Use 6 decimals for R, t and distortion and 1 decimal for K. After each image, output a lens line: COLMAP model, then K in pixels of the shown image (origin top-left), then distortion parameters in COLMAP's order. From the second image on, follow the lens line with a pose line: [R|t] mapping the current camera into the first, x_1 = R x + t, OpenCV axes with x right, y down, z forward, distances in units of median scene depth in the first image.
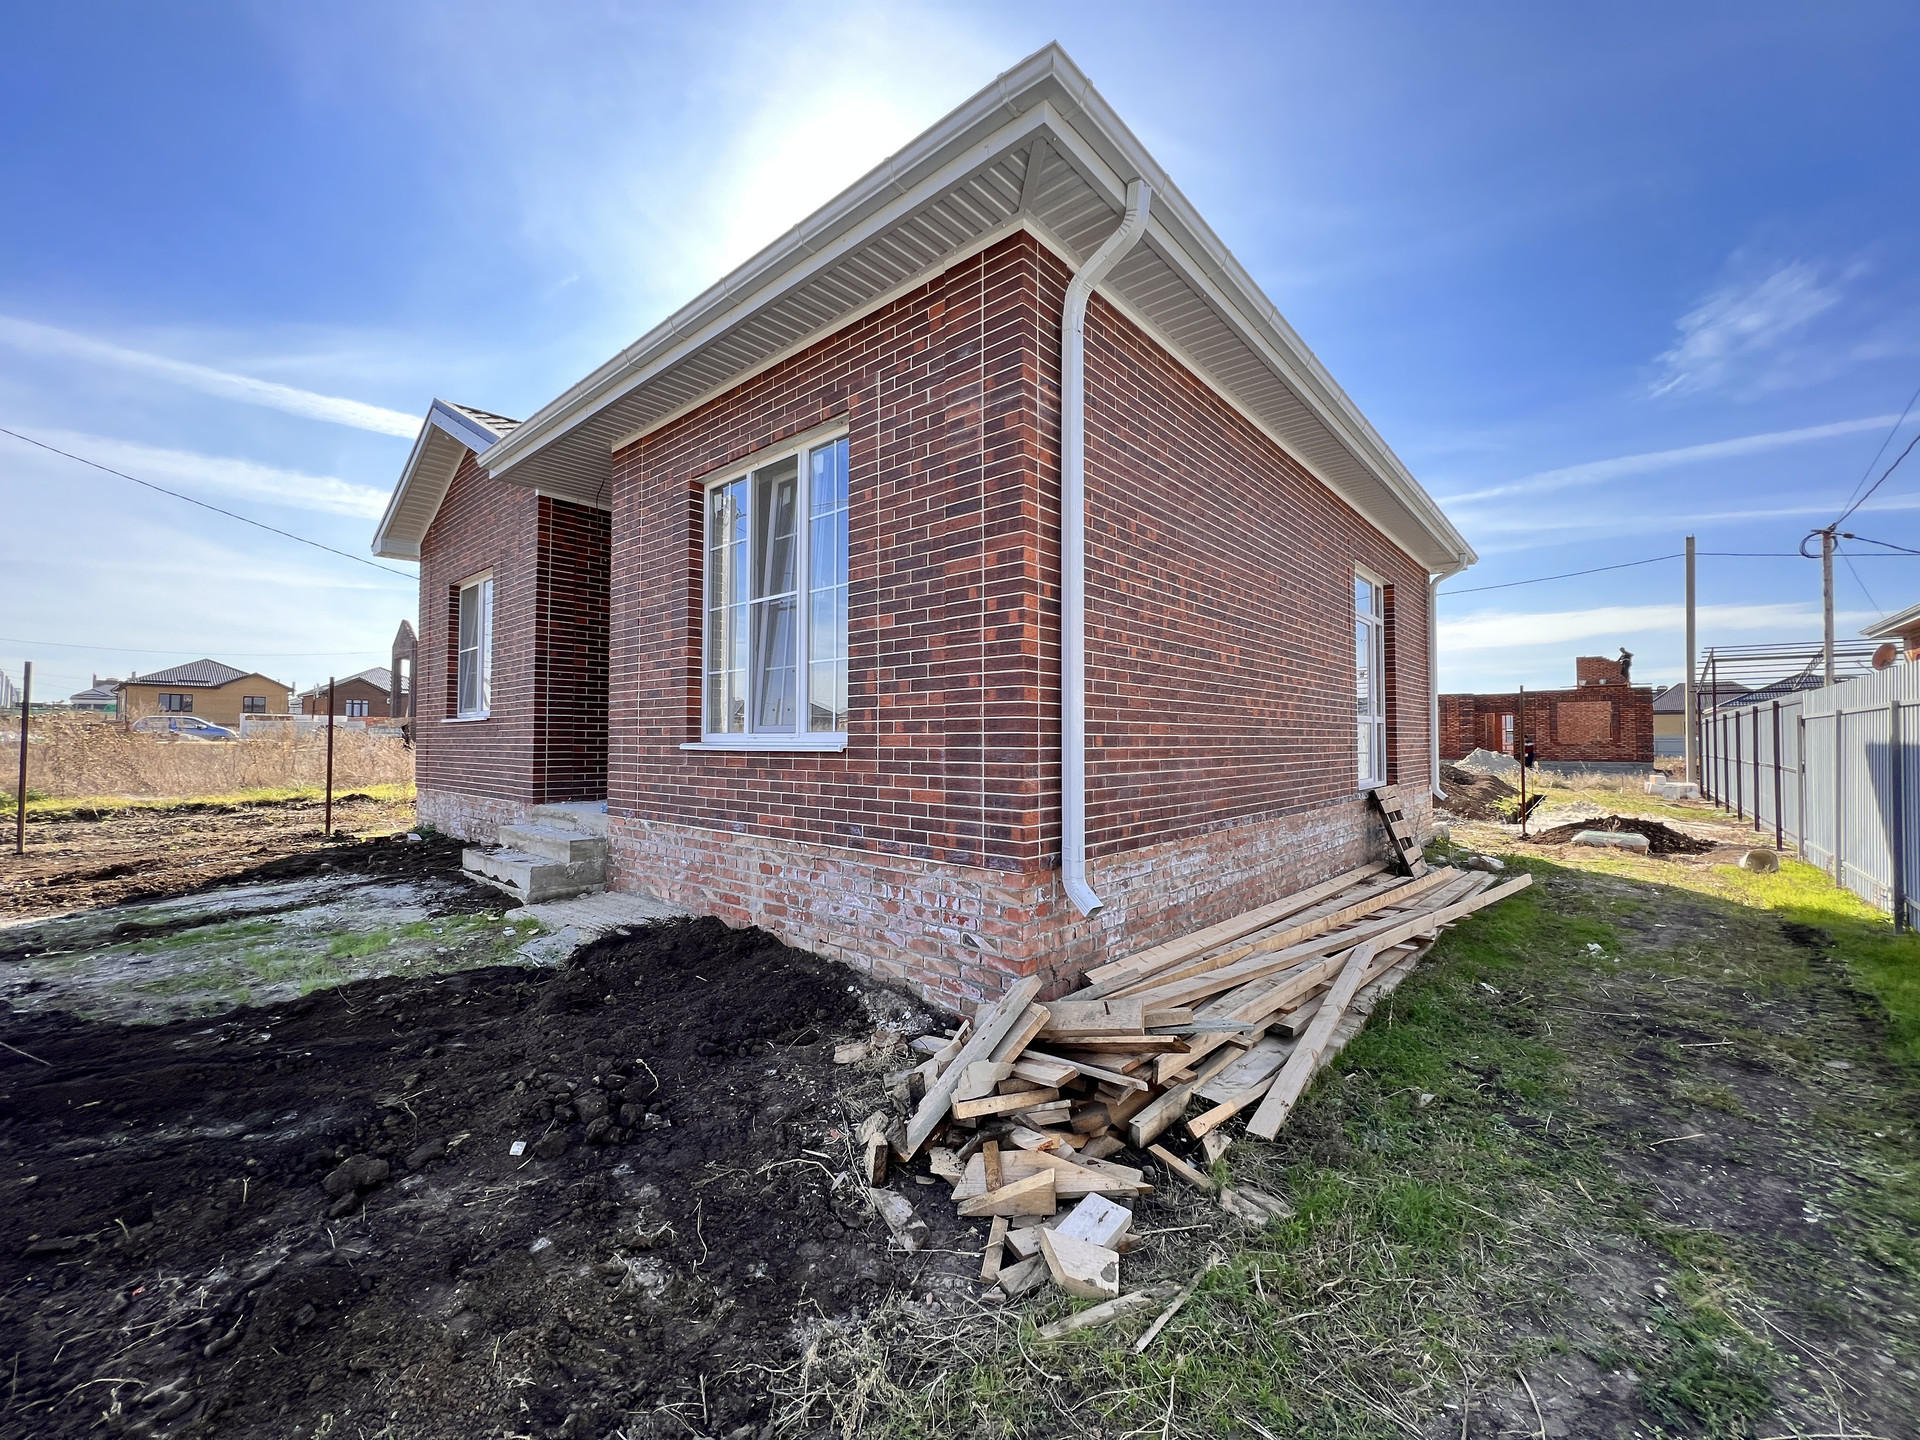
lens RADIAL K [[766.7, 0, 923.4], [0, 766.7, 718.9], [0, 0, 1]] dist [-0.000250, -0.000212]
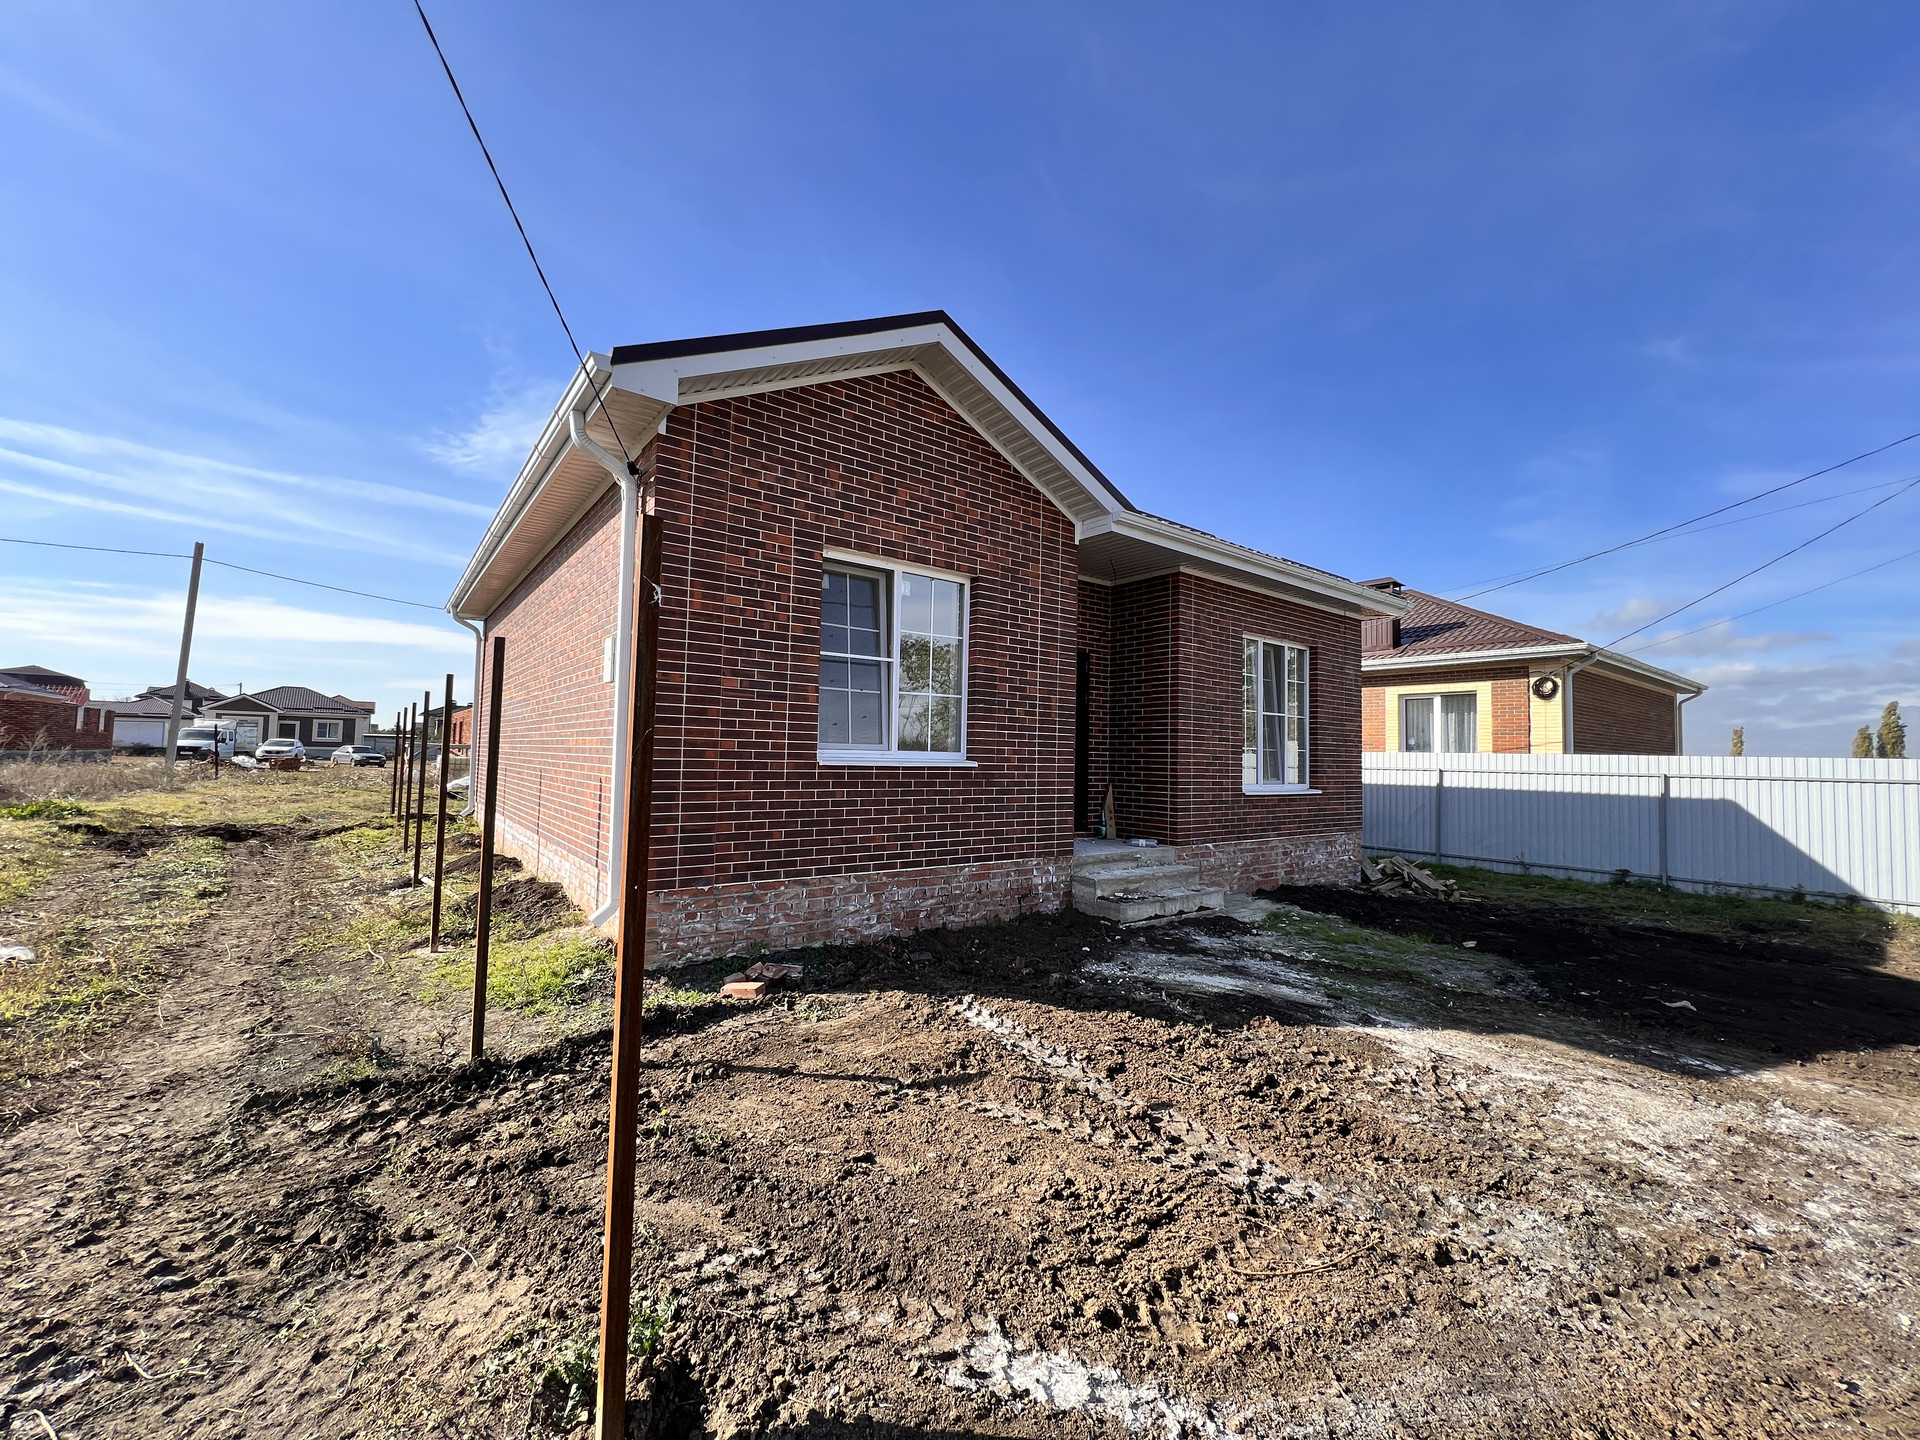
lens RADIAL K [[766.7, 0, 927.3], [0, 766.7, 731.5], [0, 0, 1]] dist [-0.000250, -0.000212]
pose [[0.193977, 0.043384, 0.980046, -2.503999], [-0.043732, 0.998411, -0.035541, -0.009044], [-0.980031, -0.035965, 0.195566, 1.635202]]
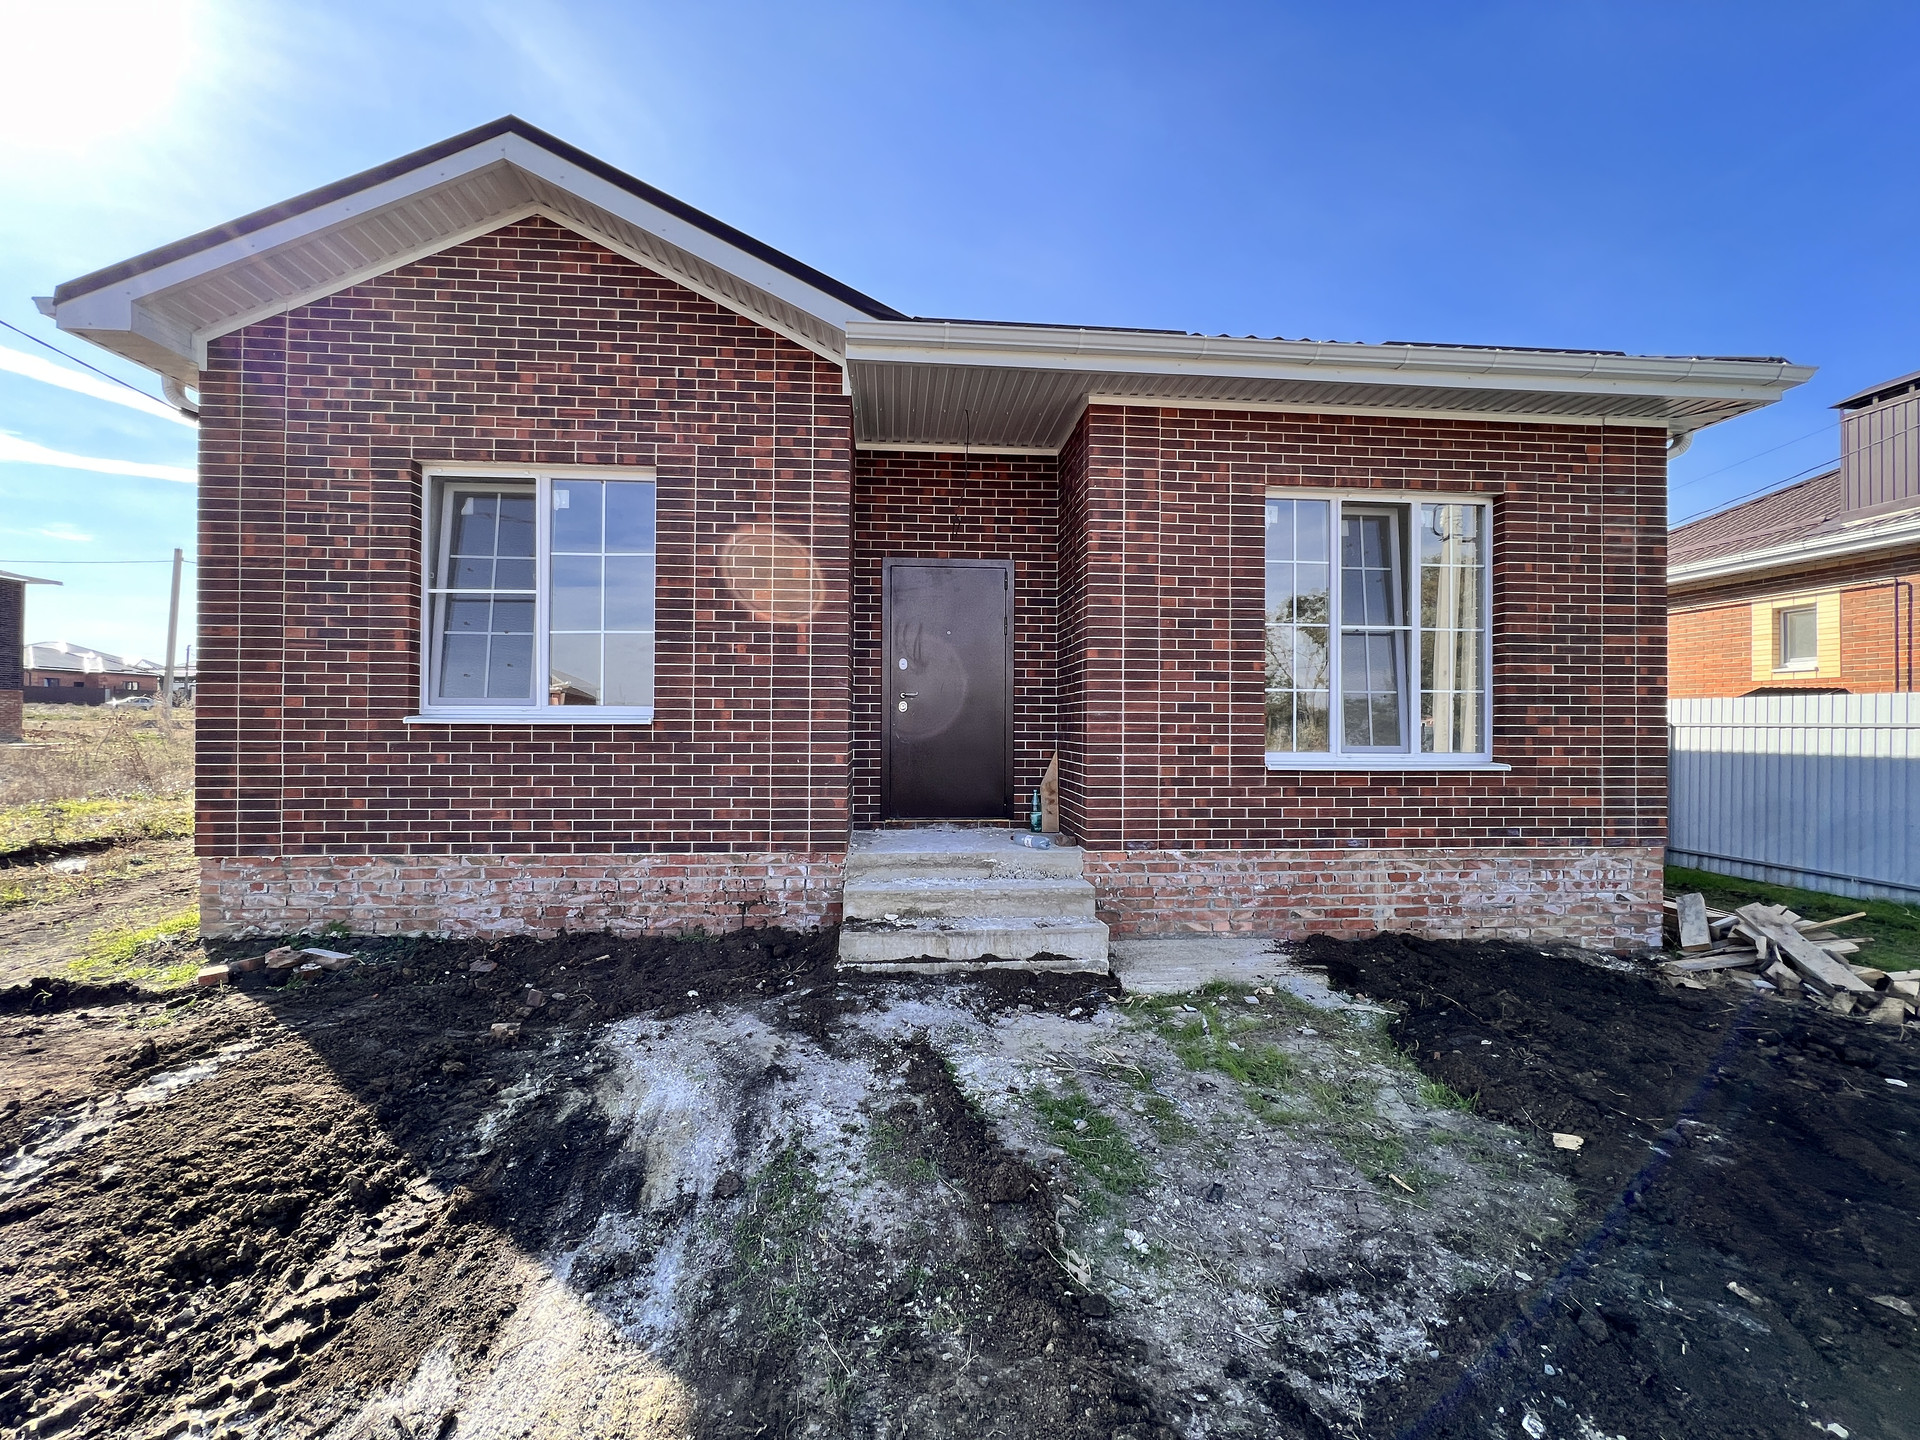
lens RADIAL K [[766.7, 0, 957.0], [0, 766.7, 721.2], [0, 0, 1]] dist [-0.000250, -0.000212]
pose [[0.686601, 0.005277, 0.727016, -1.541073], [-0.026351, 0.999497, 0.017632, -0.033595], [-0.726557, -0.031263, 0.686395, 0.758804]]
